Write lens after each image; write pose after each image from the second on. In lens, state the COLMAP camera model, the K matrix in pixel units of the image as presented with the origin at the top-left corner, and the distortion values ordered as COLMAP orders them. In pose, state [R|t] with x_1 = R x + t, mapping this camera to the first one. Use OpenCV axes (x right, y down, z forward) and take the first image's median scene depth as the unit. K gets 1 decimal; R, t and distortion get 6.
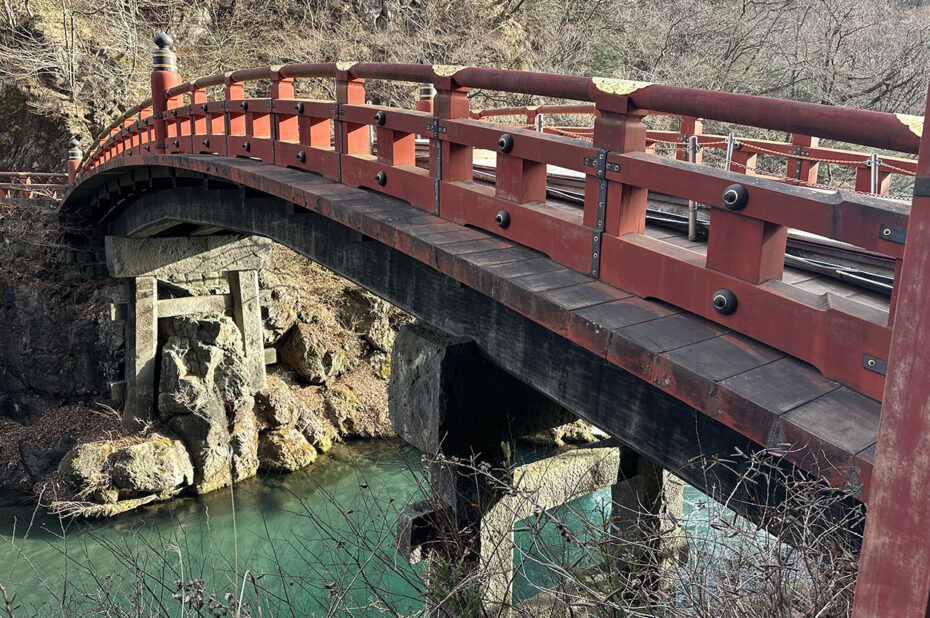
lens RADIAL K [[645.4, 0, 465.0], [0, 645.4, 309.0], [0, 0, 1]] dist [0.000215, 0.000350]
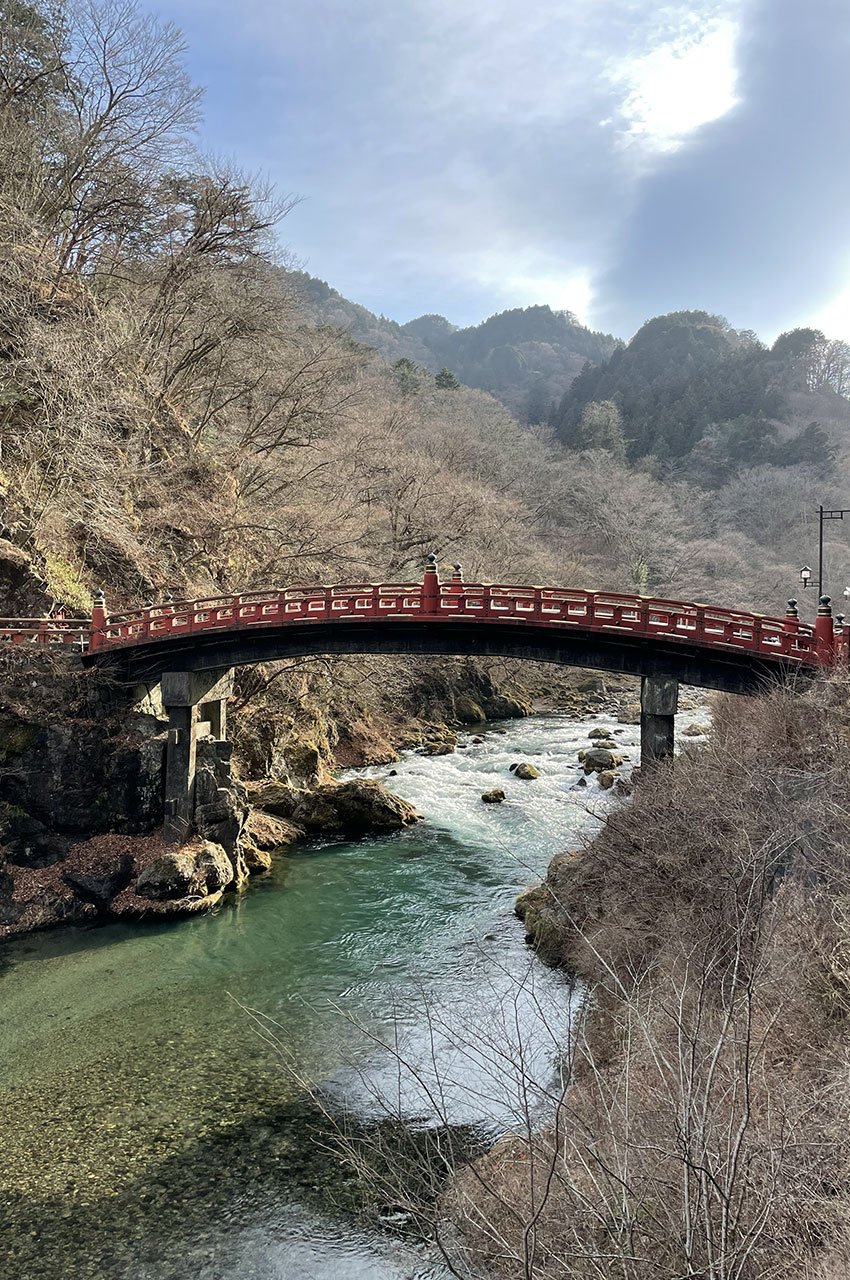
lens RADIAL K [[888.3, 0, 425.0], [0, 888.3, 640.0], [0, 0, 1]] dist [0.000215, 0.000350]
pose [[0.729622, -0.011577, 0.683753, -1.246423], [0.128850, 0.984275, -0.120828, 0.080529], [-0.671602, 0.176261, 0.719641, -0.464359]]
